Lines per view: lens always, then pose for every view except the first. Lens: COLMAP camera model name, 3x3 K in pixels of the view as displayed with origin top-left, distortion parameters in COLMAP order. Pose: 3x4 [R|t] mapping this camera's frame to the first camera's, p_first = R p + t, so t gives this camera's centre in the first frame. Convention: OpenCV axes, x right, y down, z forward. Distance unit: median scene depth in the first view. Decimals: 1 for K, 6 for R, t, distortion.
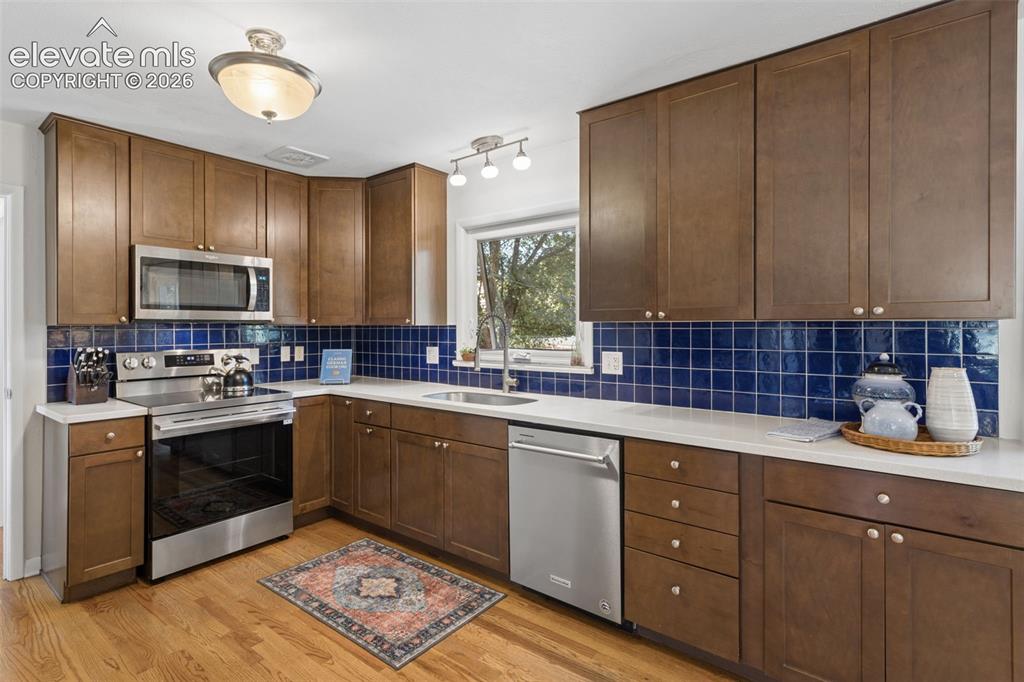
lens RADIAL K [[500.7, 0, 509.0], [0, 500.7, 325.4], [0, 0, 1]] dist [0.000300, 0.000375]
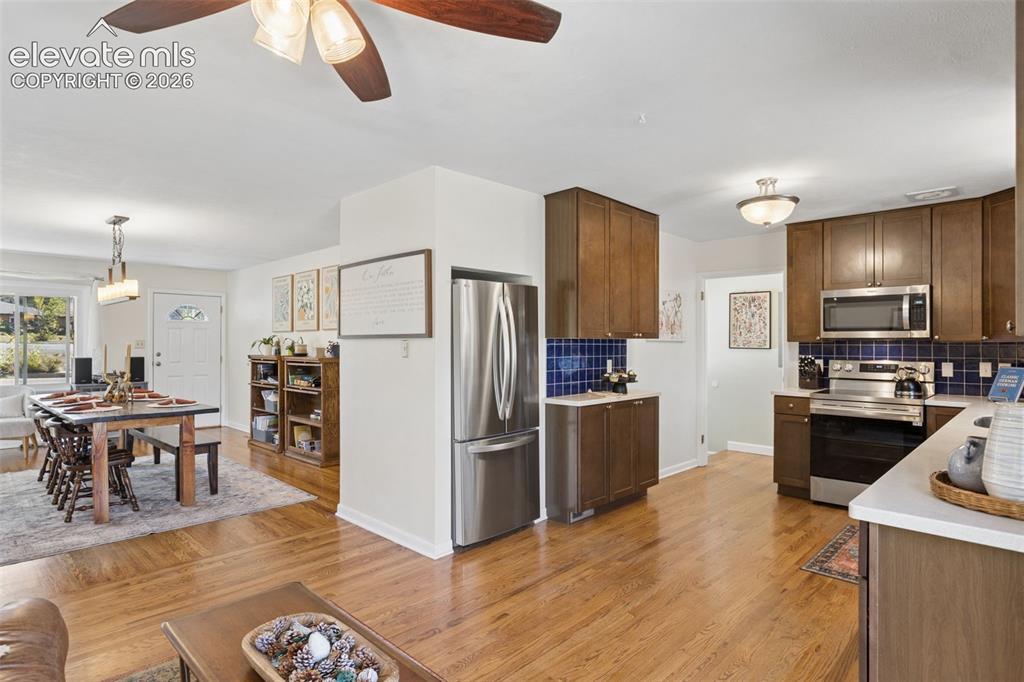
lens RADIAL K [[553.1, 0, 512.0], [0, 553.1, 341.0], [0, 0, 1]] dist [0.003272, 0.000760]
pose [[-0.106036, 0.001319, -0.994361, 0.957114], [0.001390, 0.999998, 0.001178, -0.005802], [0.994361, -0.001257, -0.106038, 0.190160]]
